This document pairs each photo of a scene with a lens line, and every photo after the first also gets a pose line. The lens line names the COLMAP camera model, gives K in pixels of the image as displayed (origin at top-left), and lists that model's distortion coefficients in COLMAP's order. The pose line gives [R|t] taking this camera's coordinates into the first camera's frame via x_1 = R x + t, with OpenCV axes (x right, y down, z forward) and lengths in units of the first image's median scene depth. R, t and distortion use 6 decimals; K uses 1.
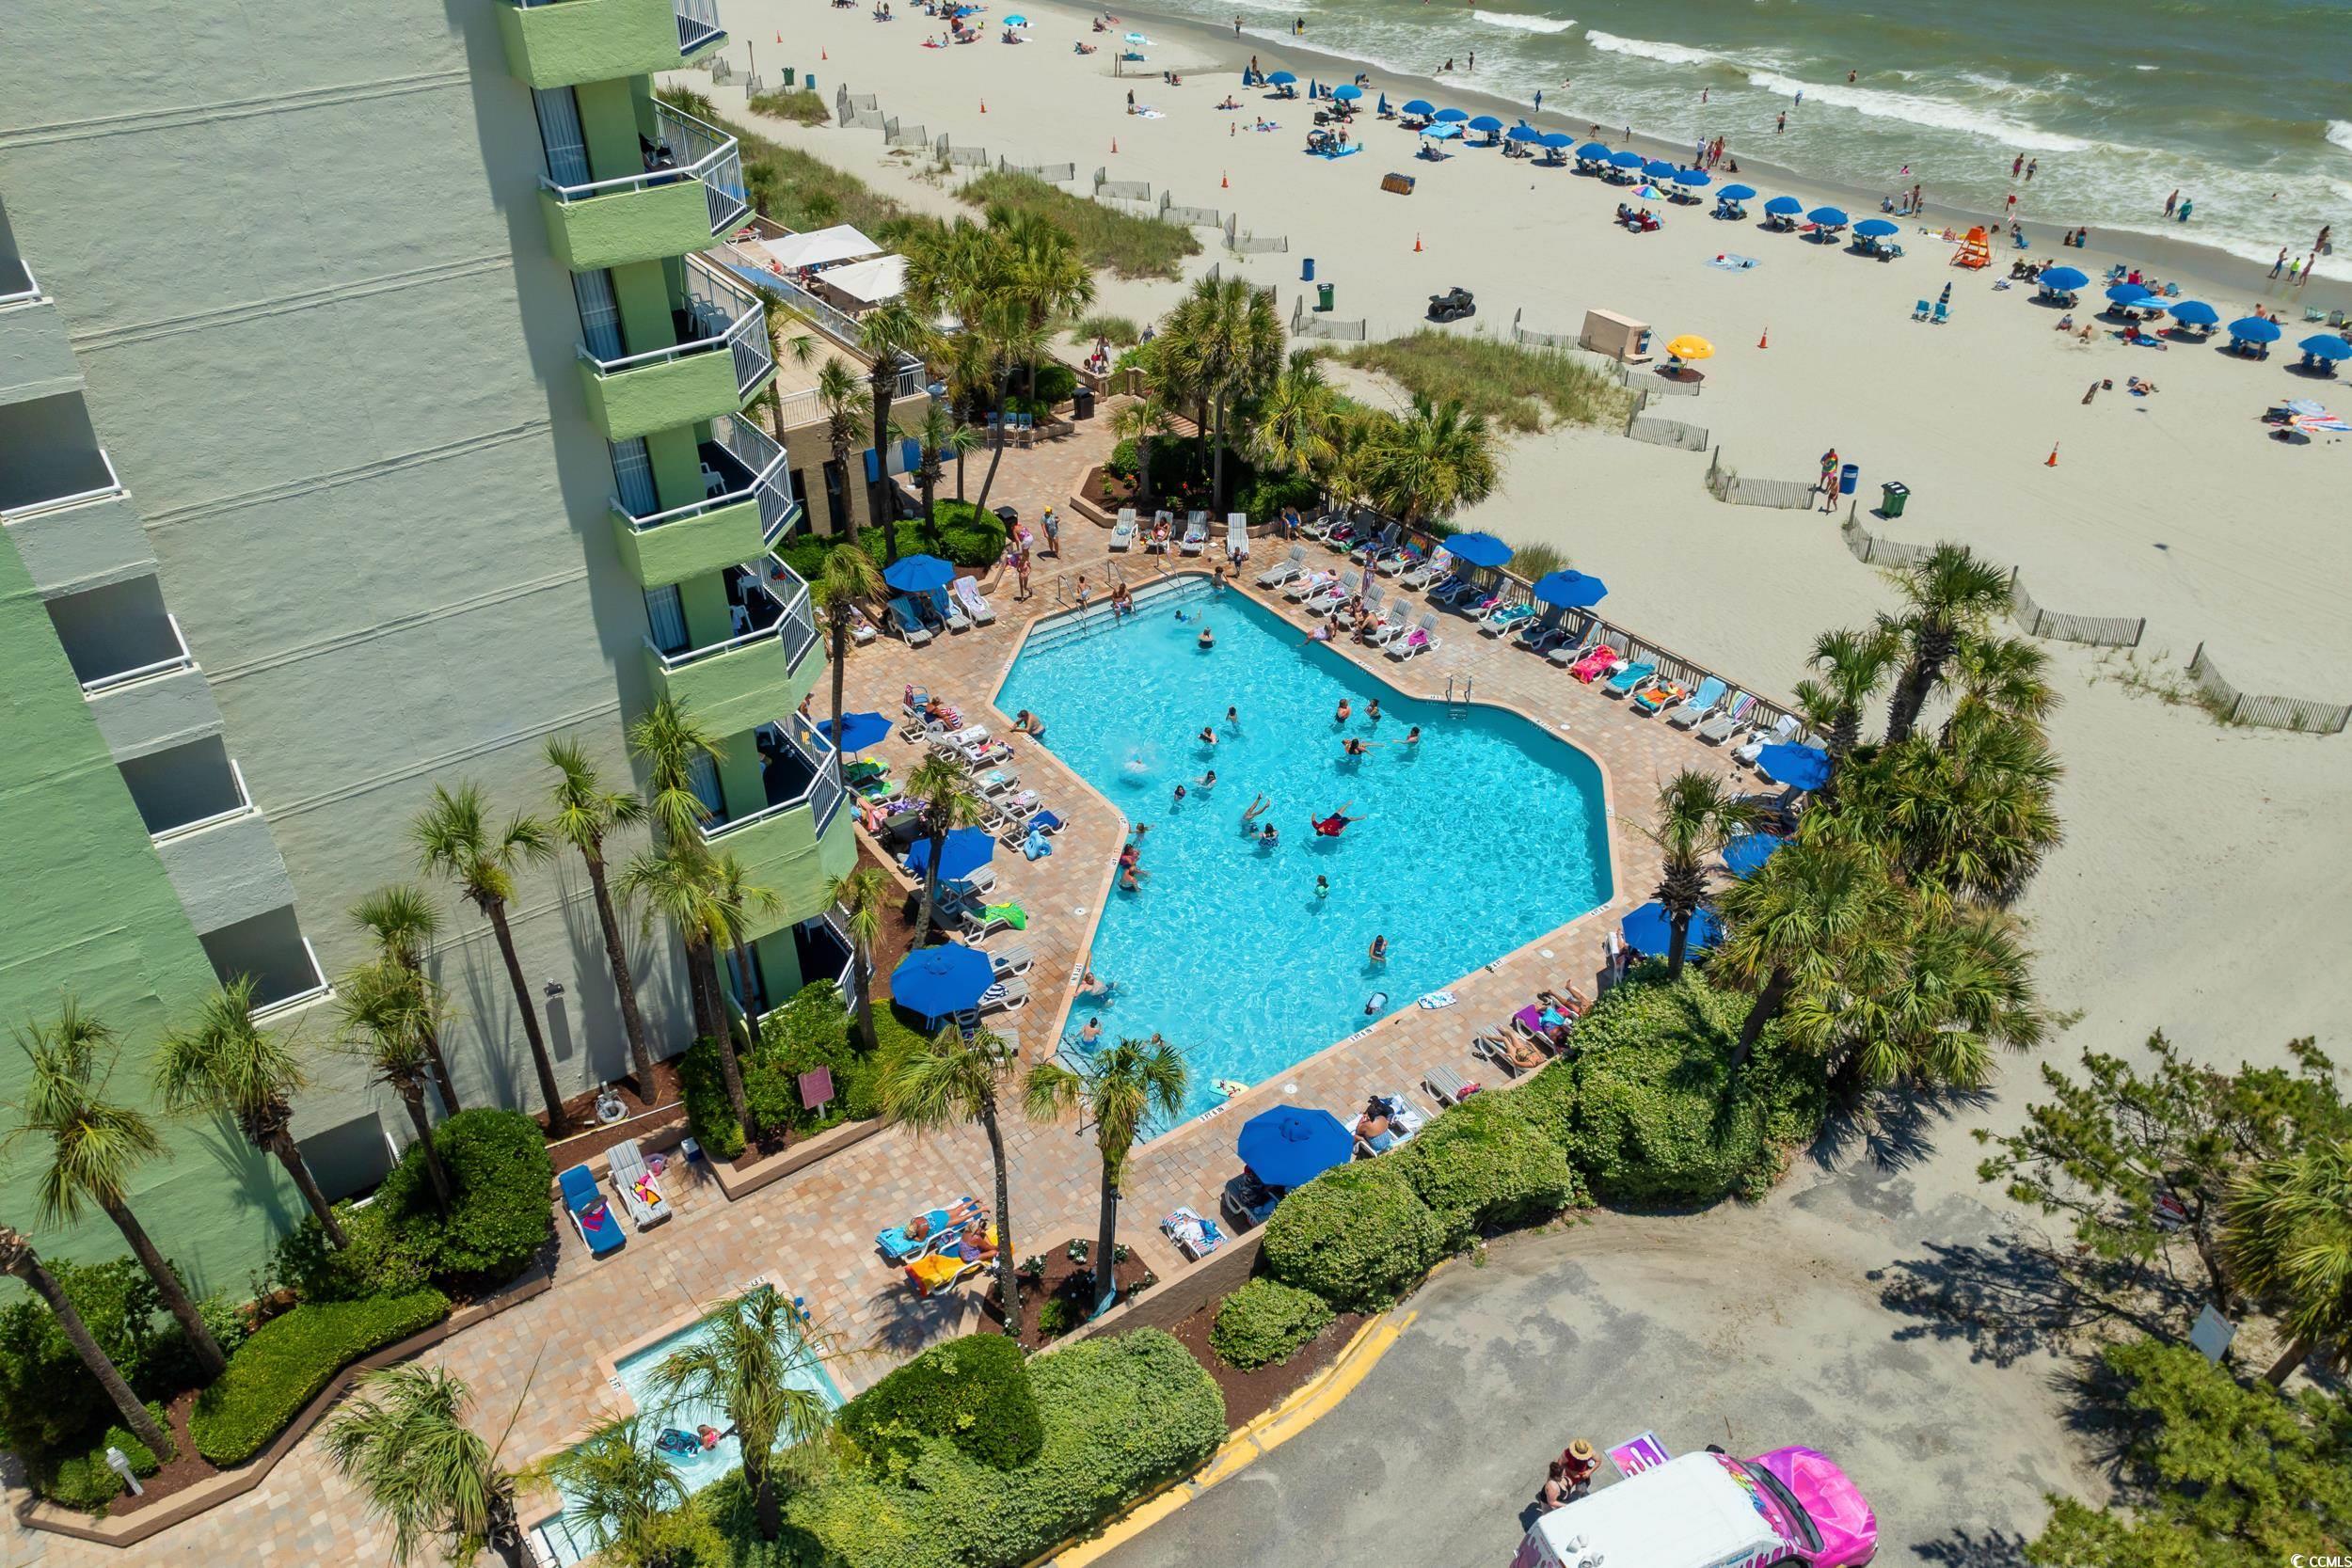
lens RADIAL K [[1708.5, 0, 1188.6], [0, 1708.5, 756.4], [0, 0, 1]] dist [-0.037751, -0.000275]
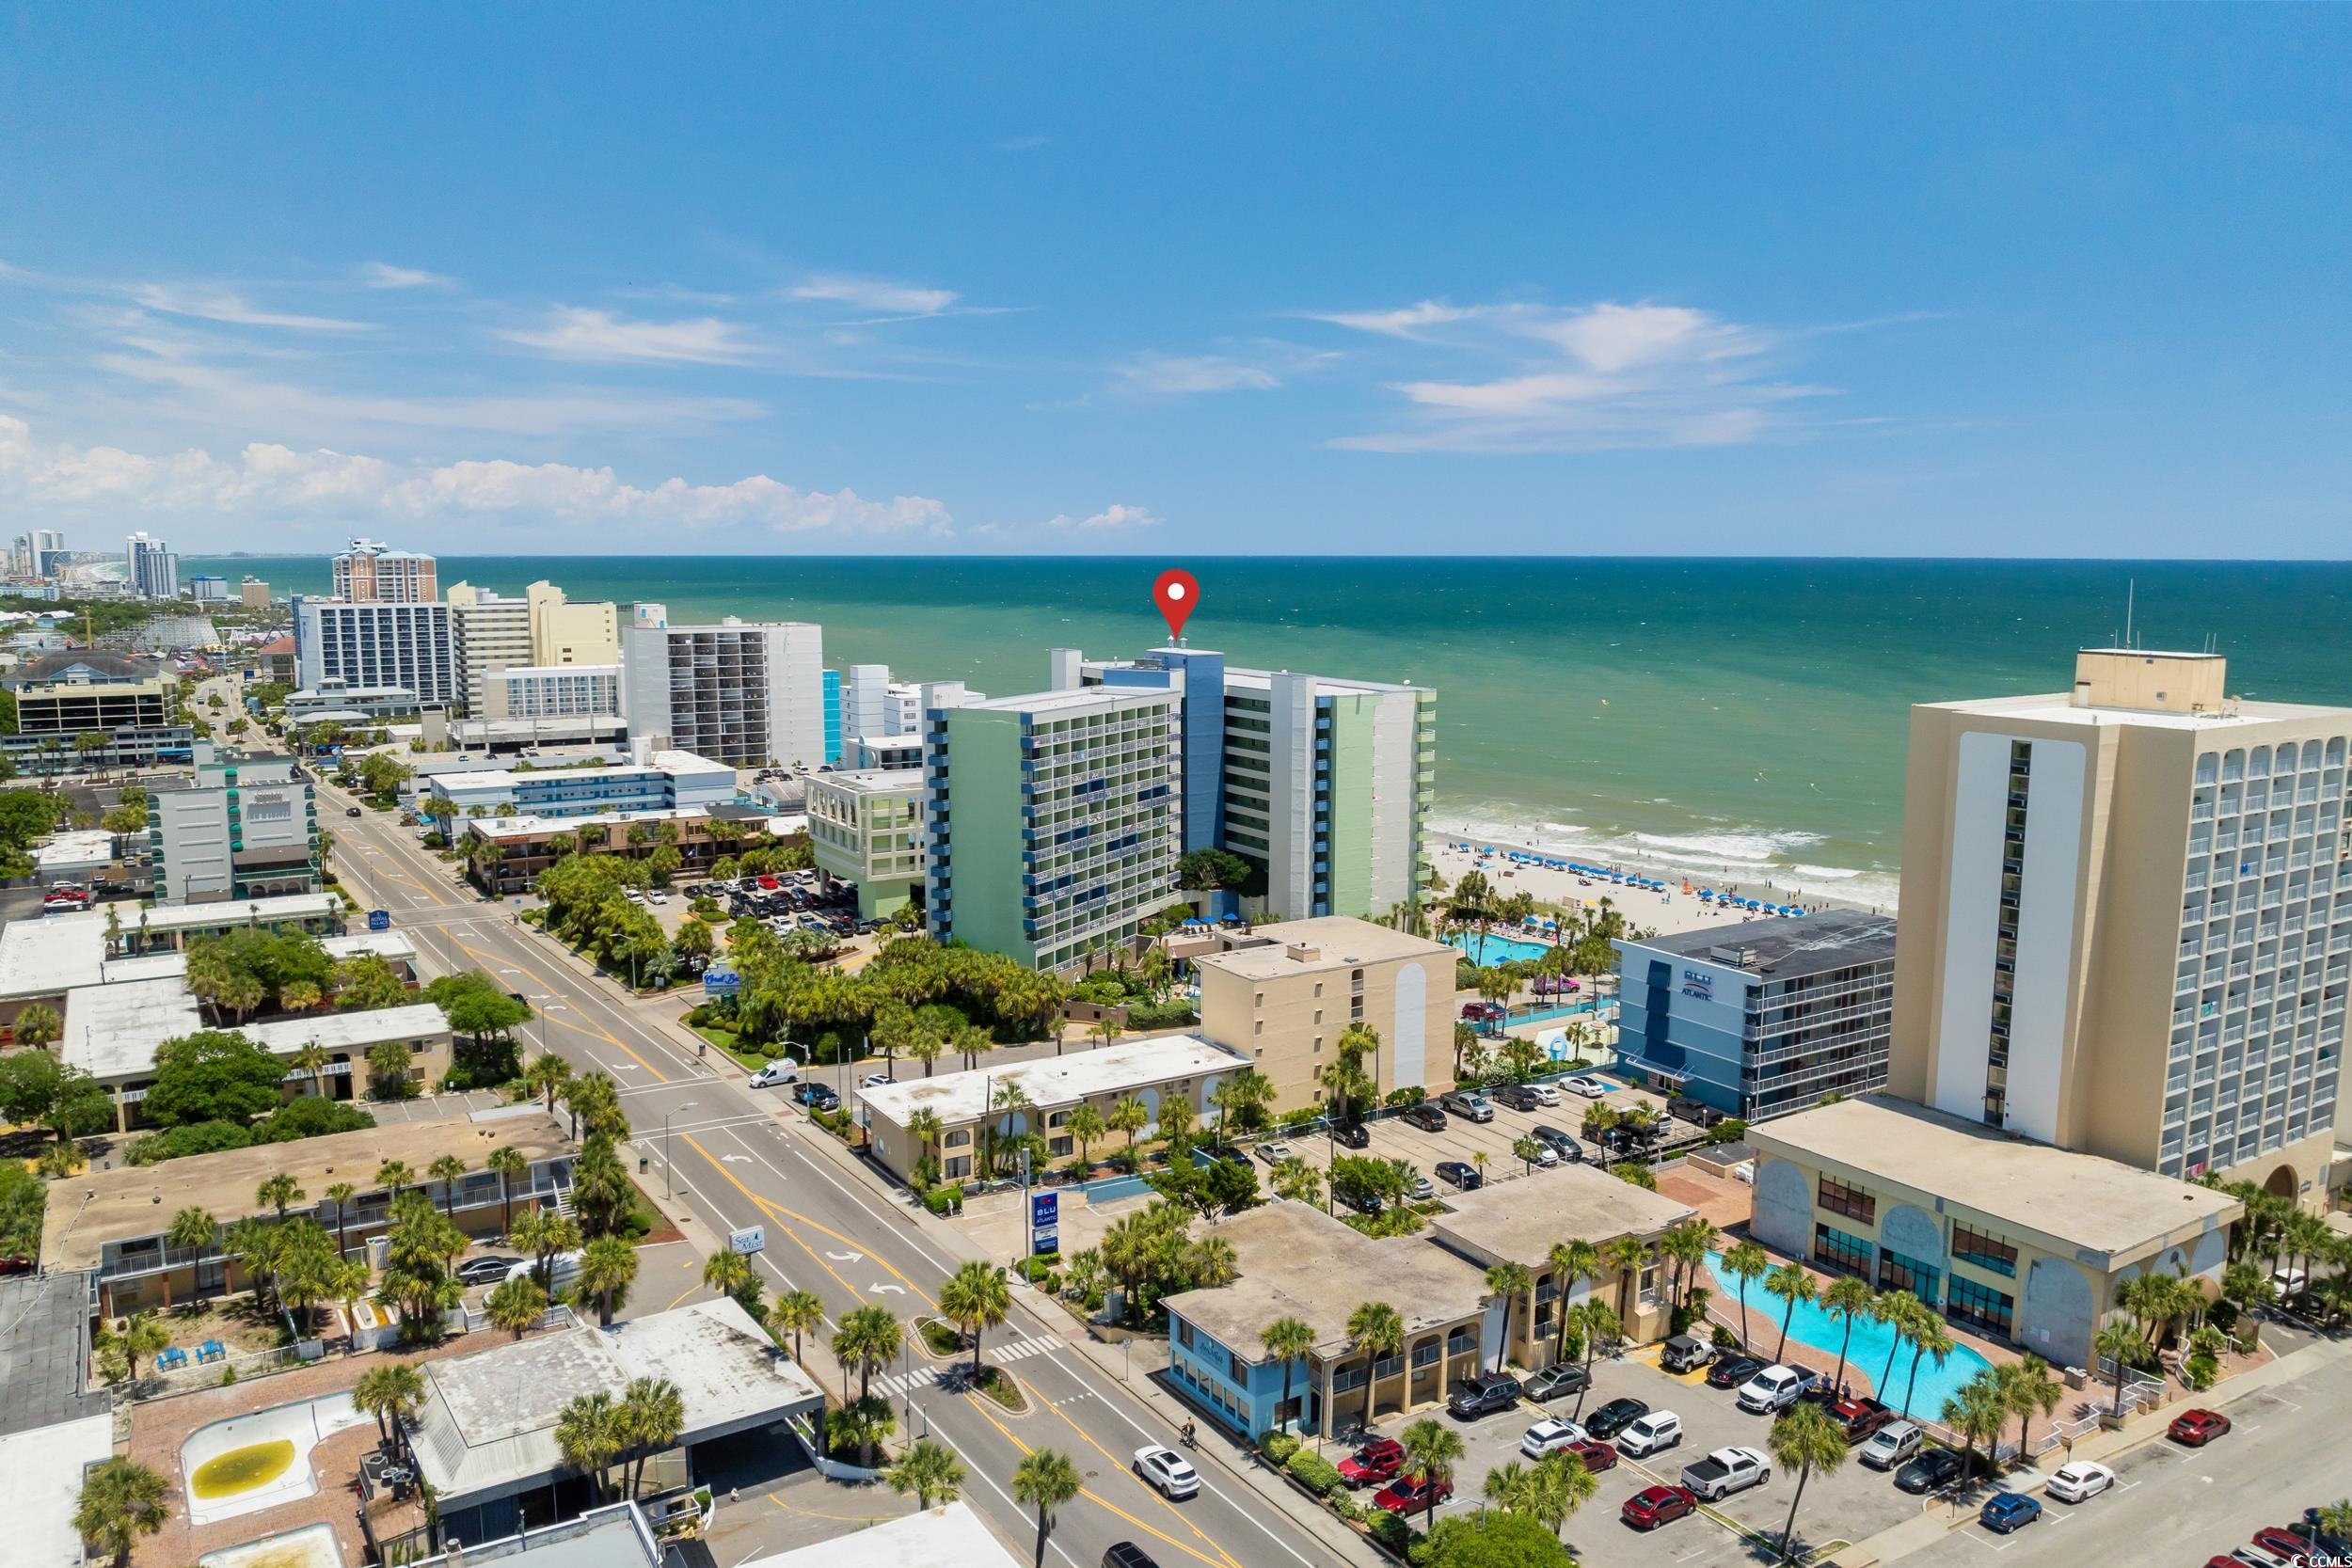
lens RADIAL K [[1708.5, 0, 1188.6], [0, 1708.5, 756.4], [0, 0, 1]] dist [-0.037751, -0.000275]
pose [[0.998004, 0.007090, -0.062753, -0.278437], [-0.034616, 0.892519, -0.449679, 0.936165], [0.052820, 0.450953, 0.890983, -1.993755]]
